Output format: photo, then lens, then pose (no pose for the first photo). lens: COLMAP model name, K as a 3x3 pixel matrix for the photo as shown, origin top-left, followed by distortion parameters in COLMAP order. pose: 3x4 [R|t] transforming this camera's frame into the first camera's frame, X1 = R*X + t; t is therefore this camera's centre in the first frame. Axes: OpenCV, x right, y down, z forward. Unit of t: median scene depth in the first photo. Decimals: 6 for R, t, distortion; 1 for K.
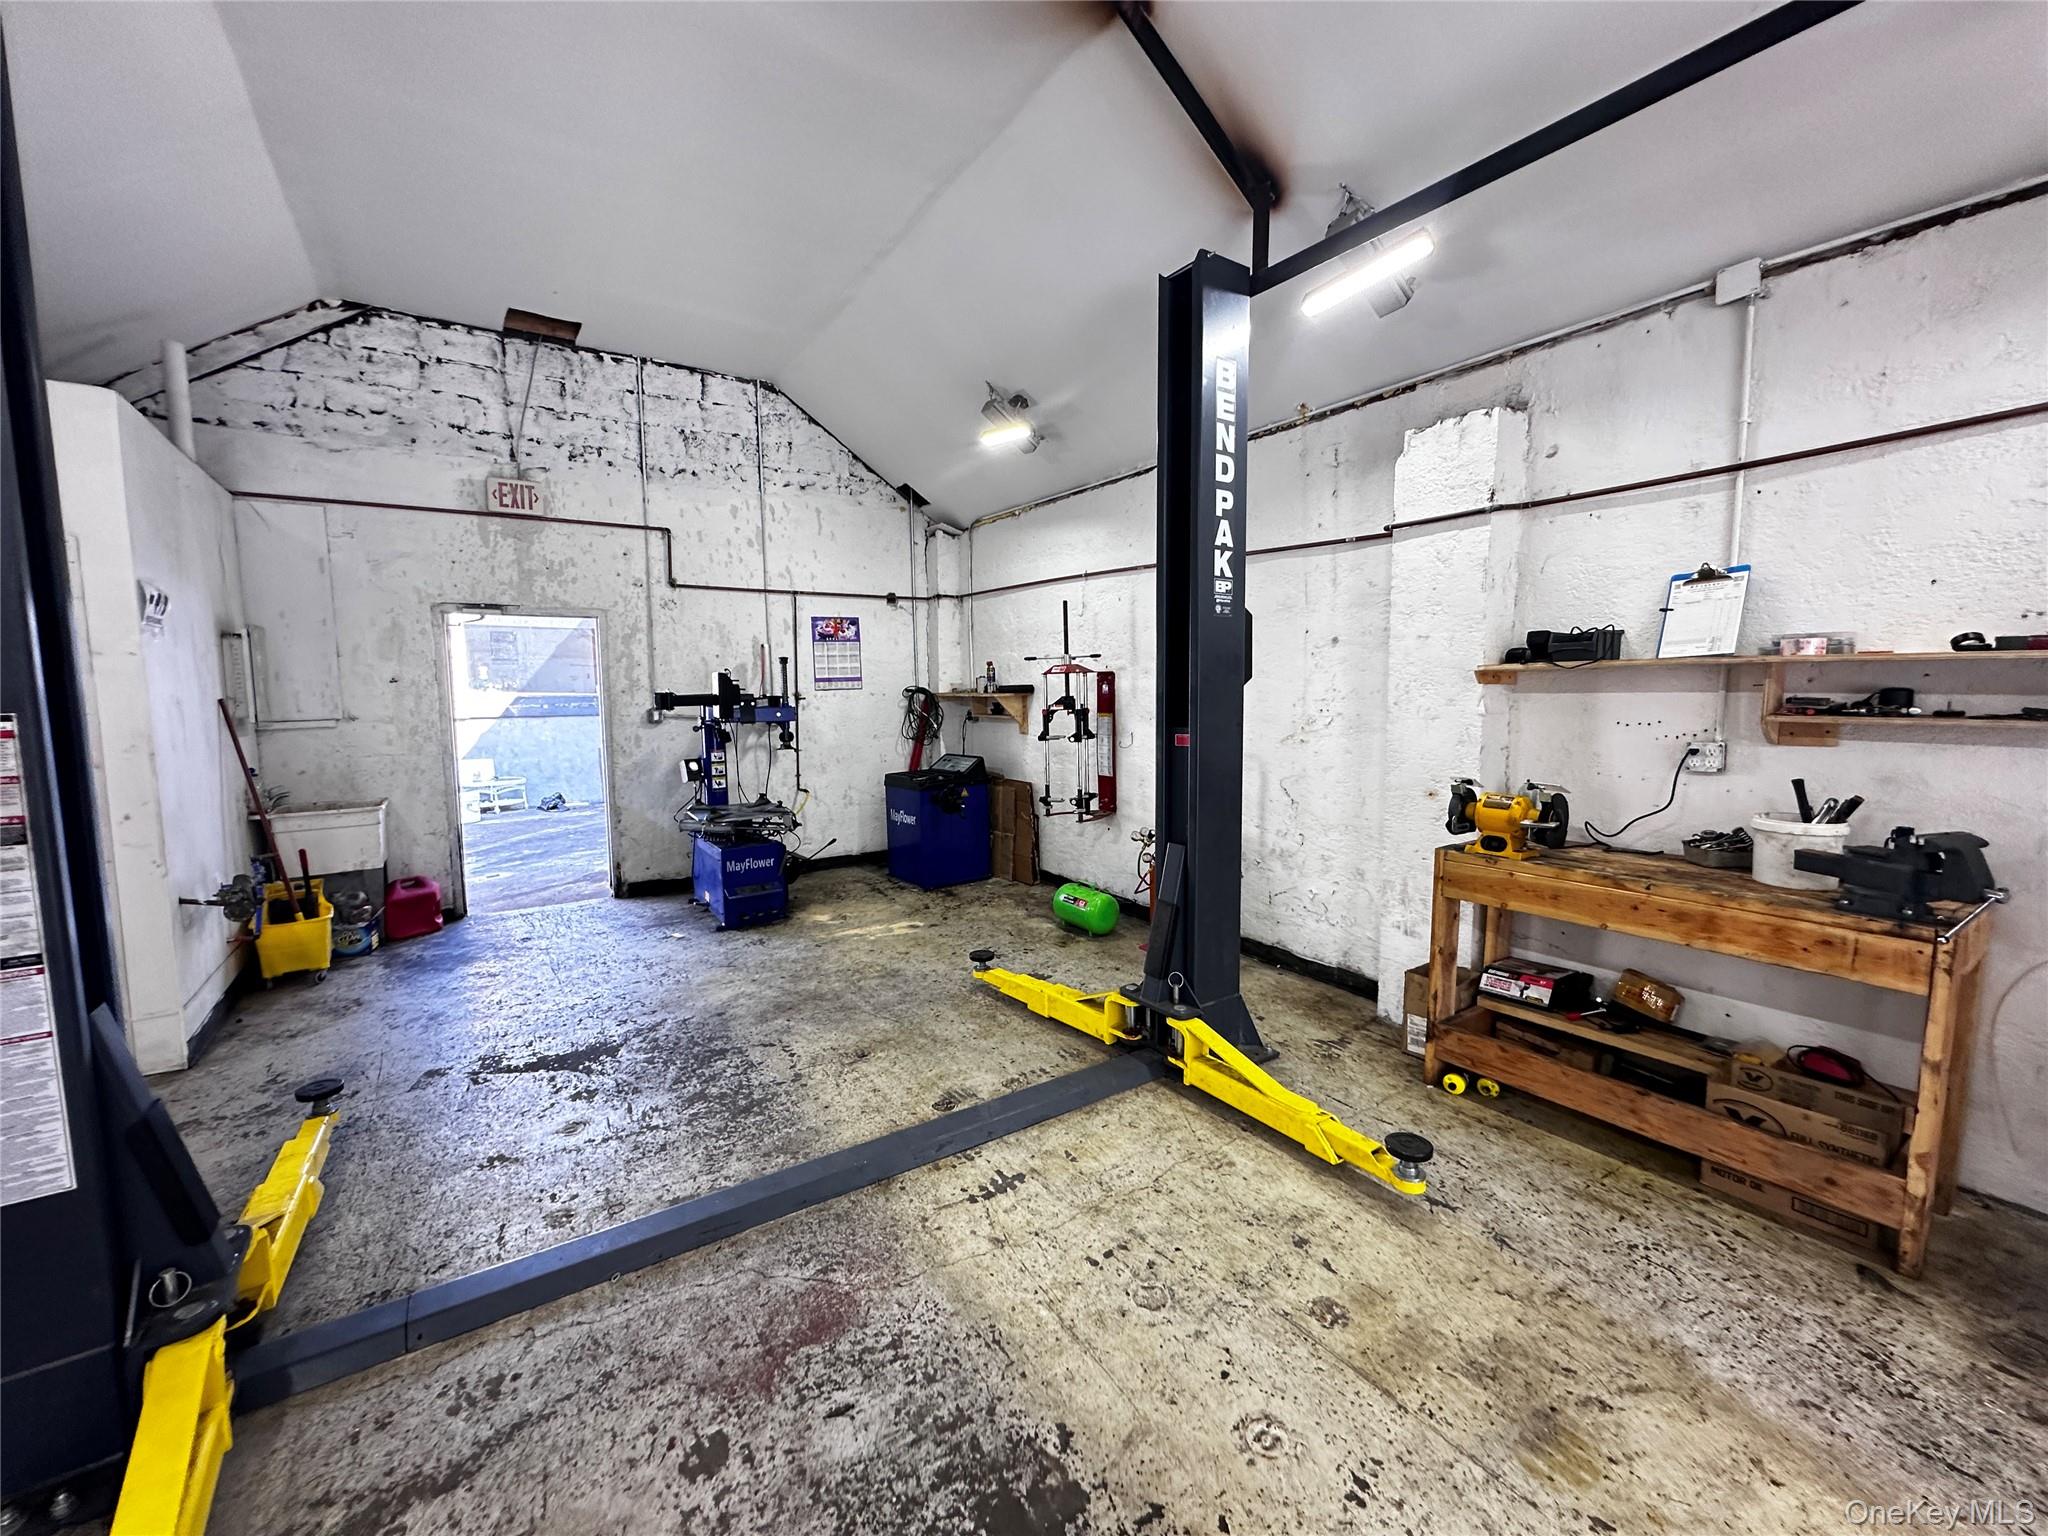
lens RADIAL K [[818.9, 0, 1020.9], [0, 818.9, 766.7], [0, 0, 1]] dist [-0.001156, 0.000055]
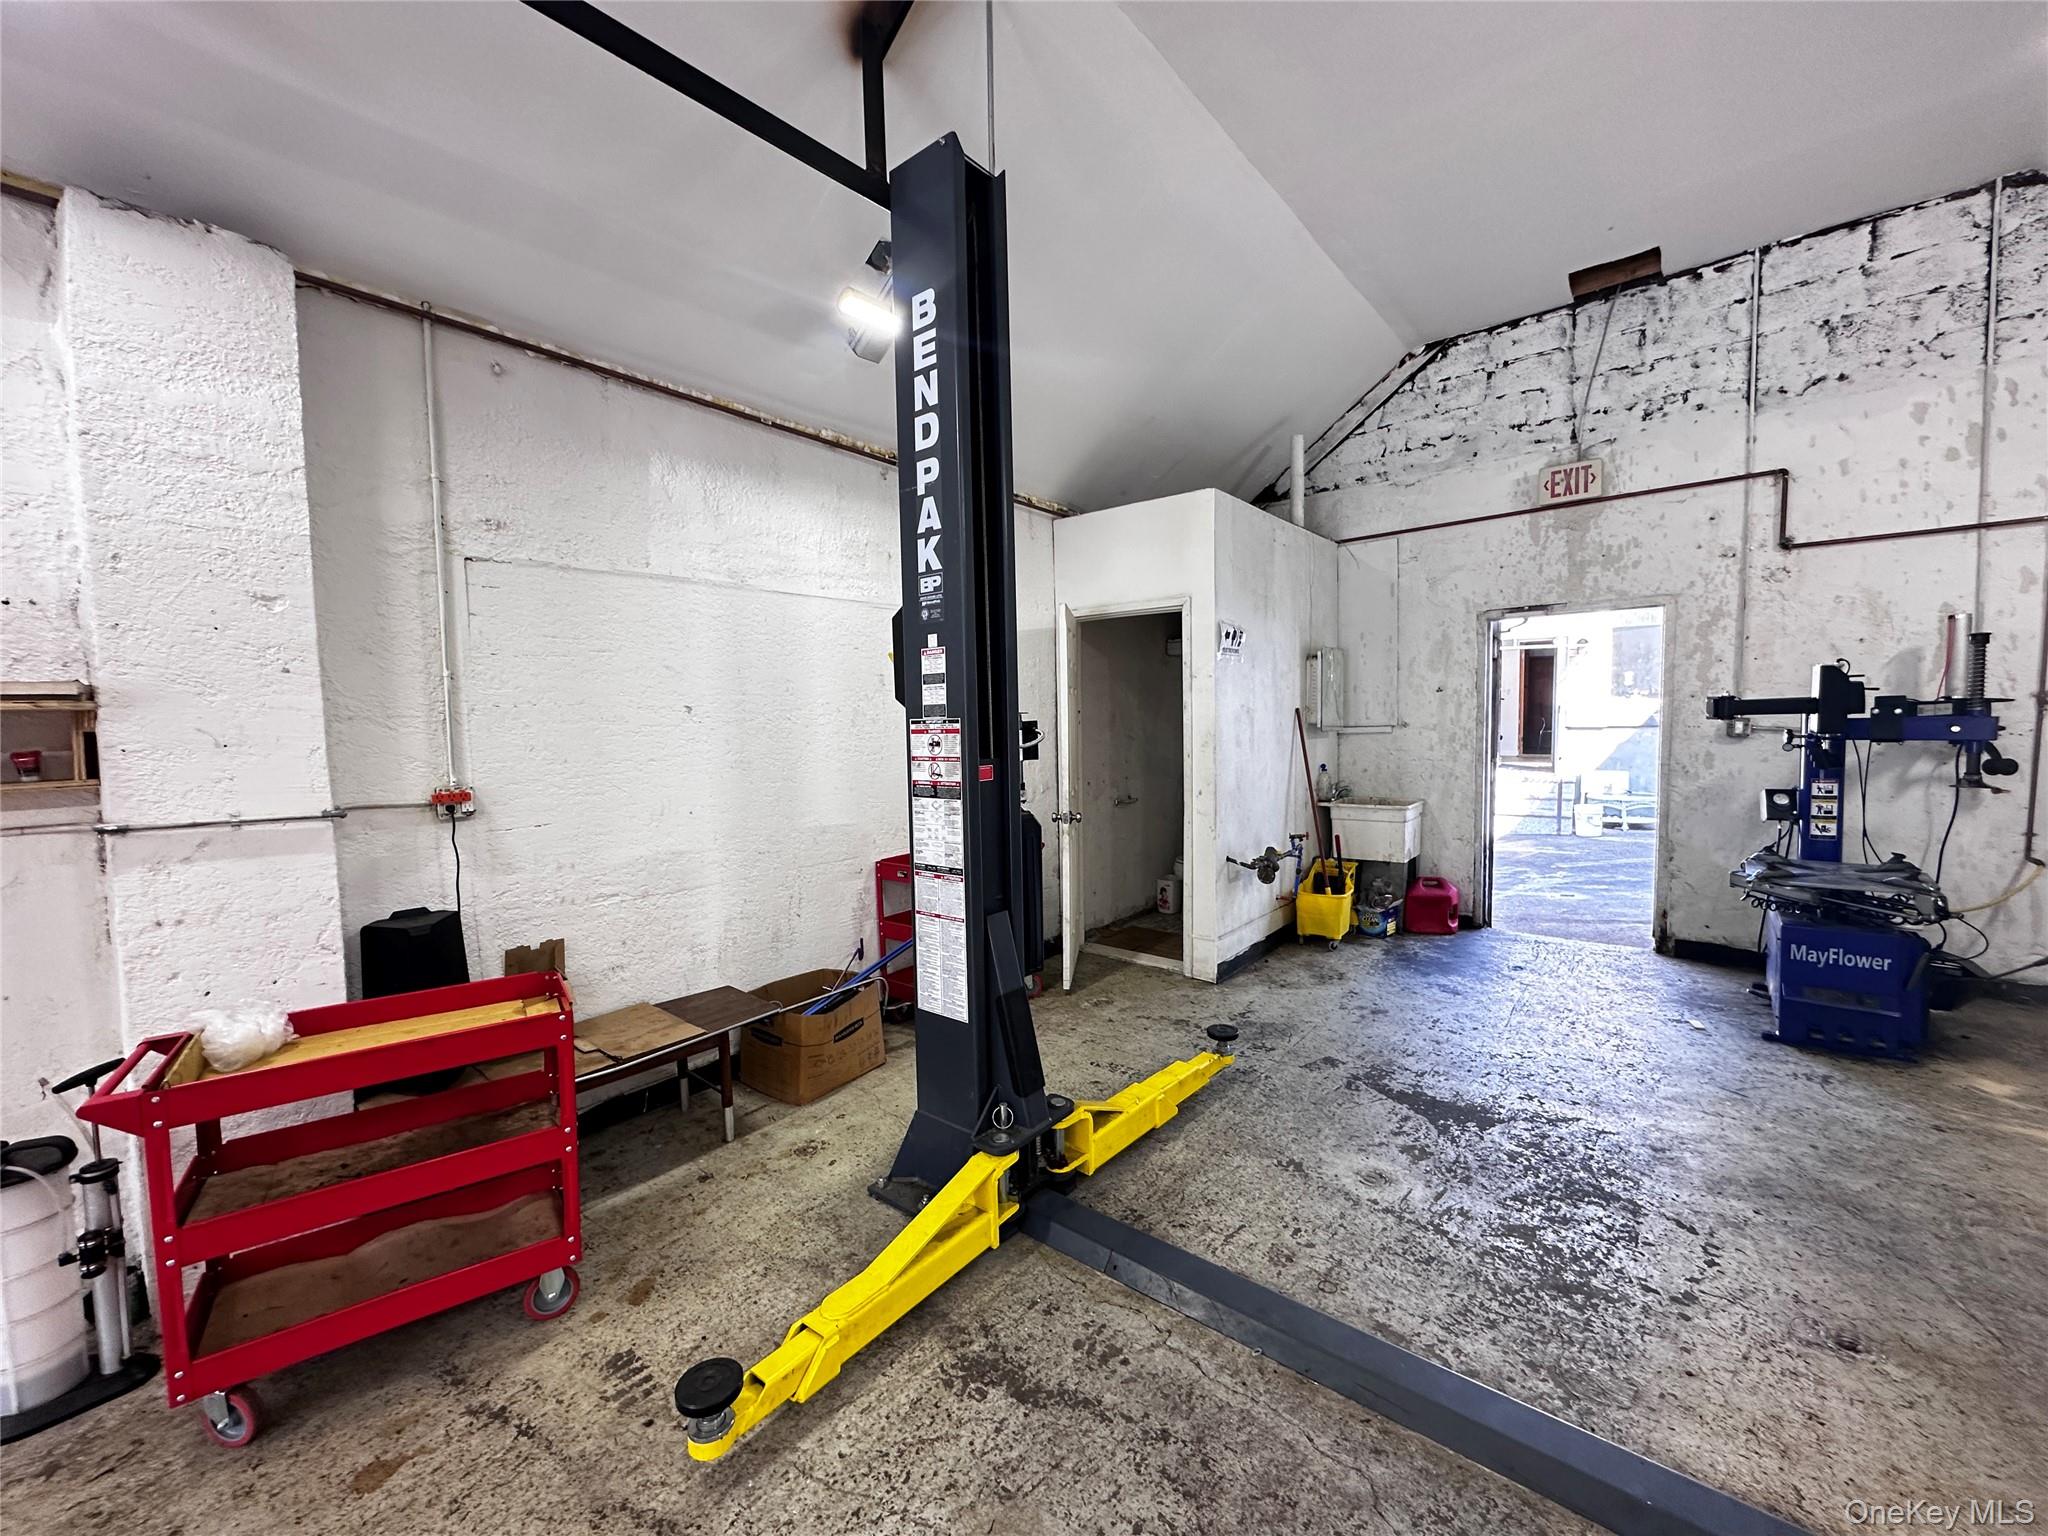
lens RADIAL K [[818.3, 0, 1021.7], [0, 818.3, 769.2], [0, 0, 1]] dist [-0.003640, 0.000764]
pose [[0.279233, 0.065705, -0.957973, 0.104256], [-0.072197, 0.996269, 0.047287, -0.014671], [0.957505, 0.055959, 0.282935, 0.196324]]
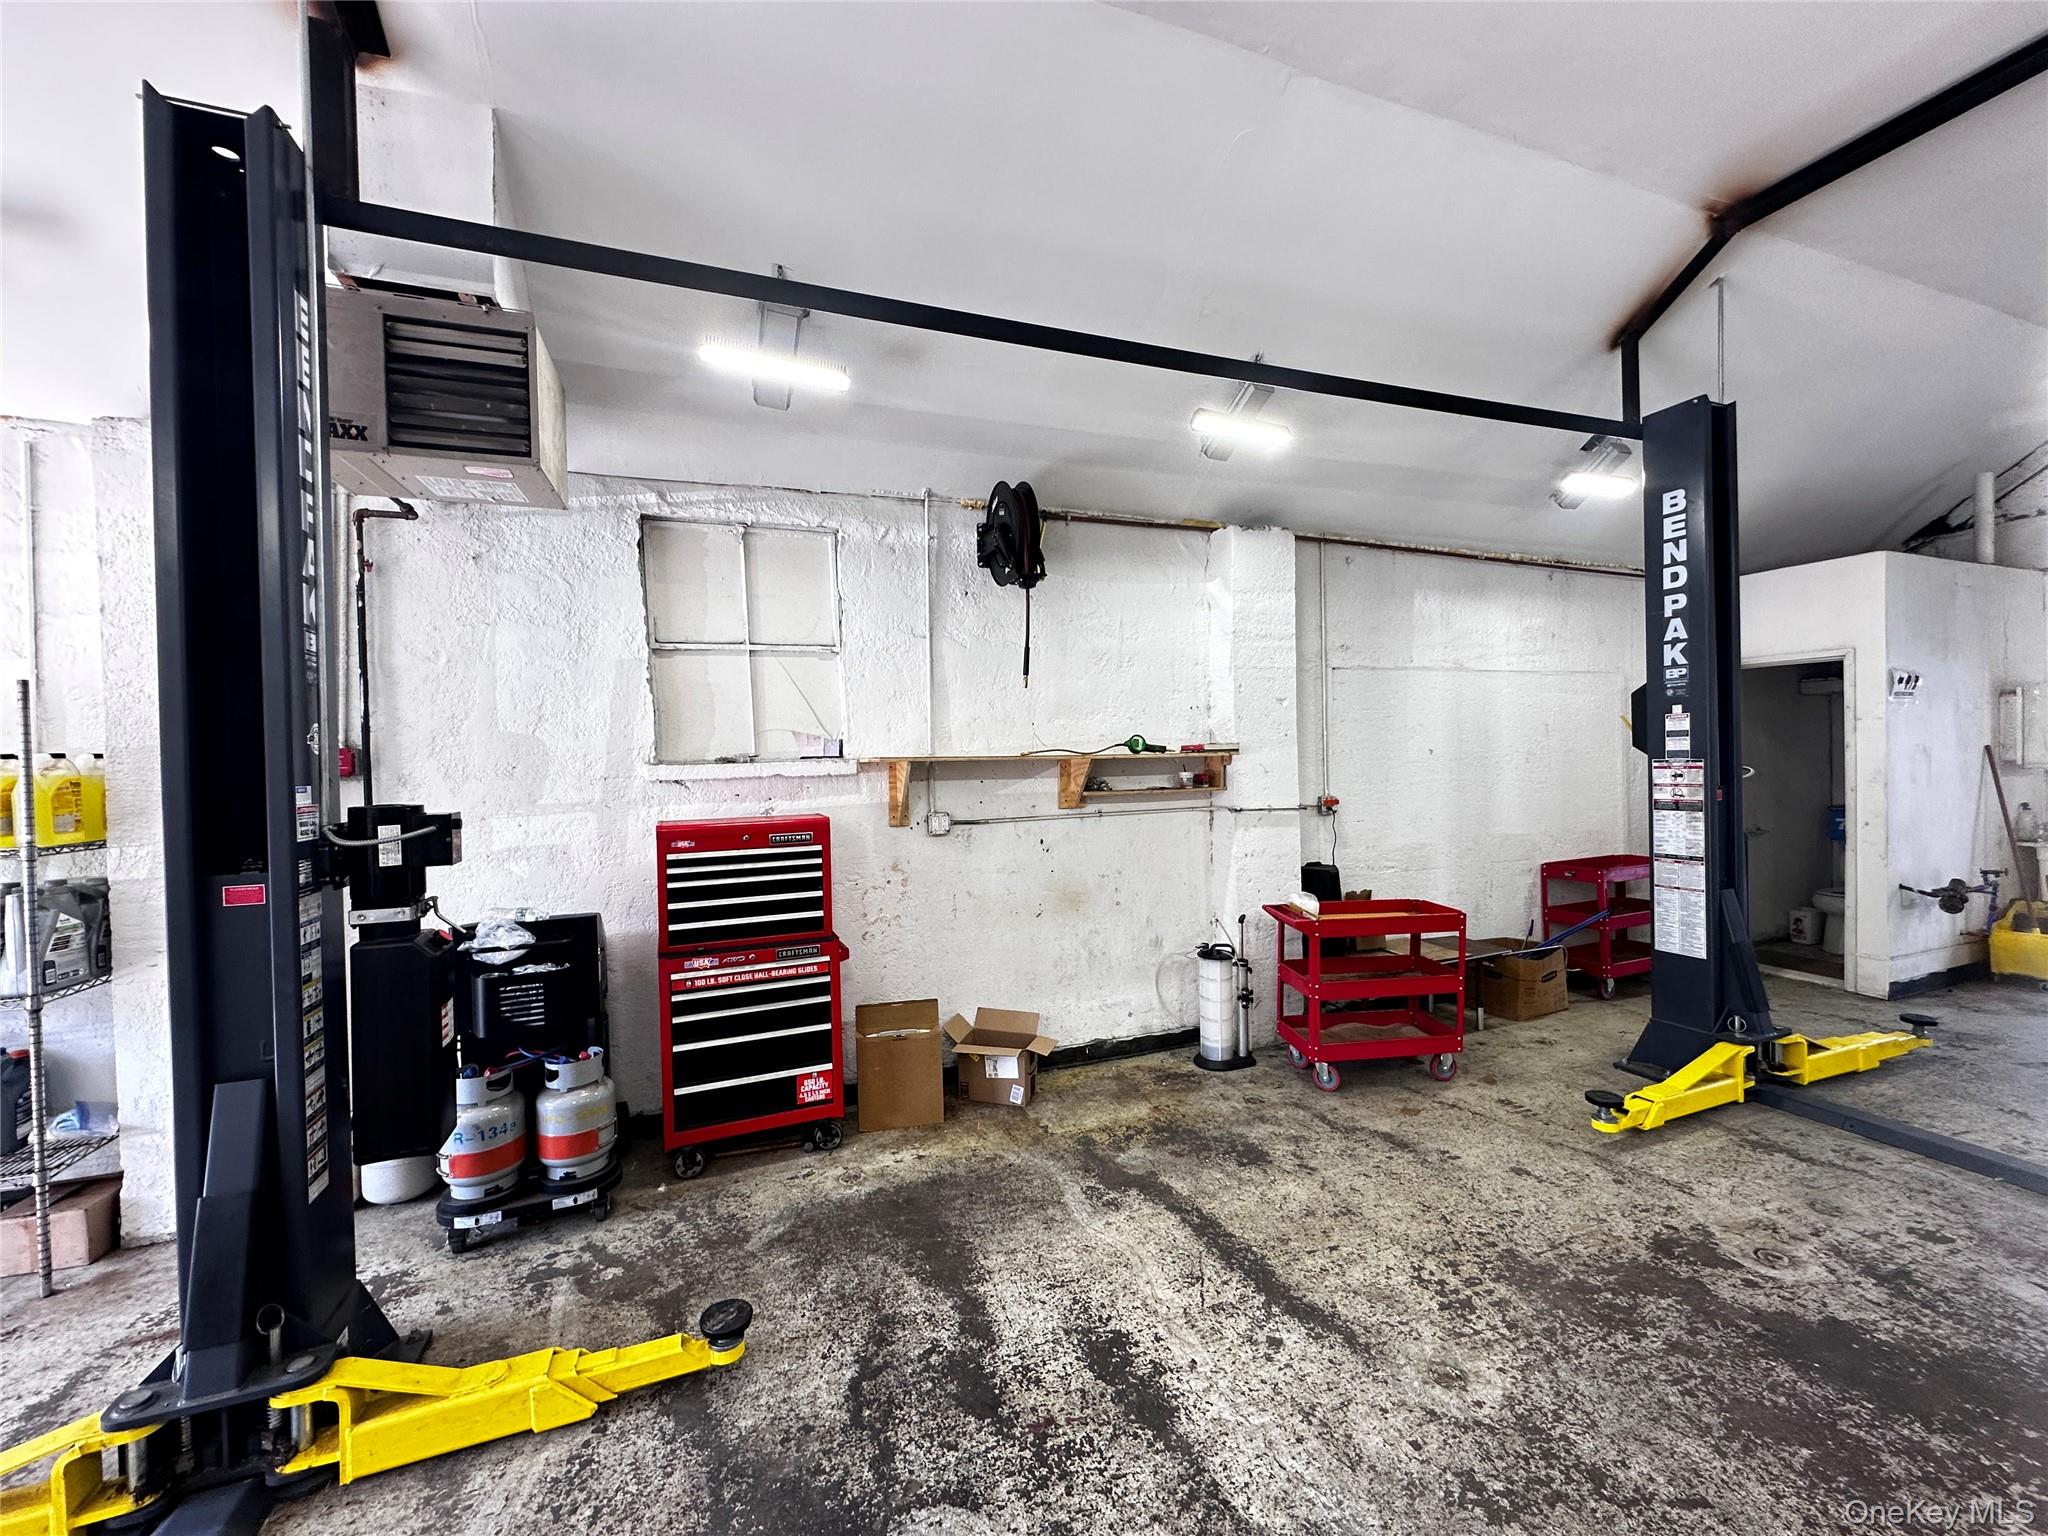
lens RADIAL K [[818.3, 0, 1021.7], [0, 818.3, 769.2], [0, 0, 1]] dist [-0.003640, 0.000764]
pose [[-0.230892, 0.027383, -0.972594, 0.494157], [-0.067284, 0.996762, 0.044037, -0.001097], [0.970650, 0.075608, -0.228301, -0.132321]]
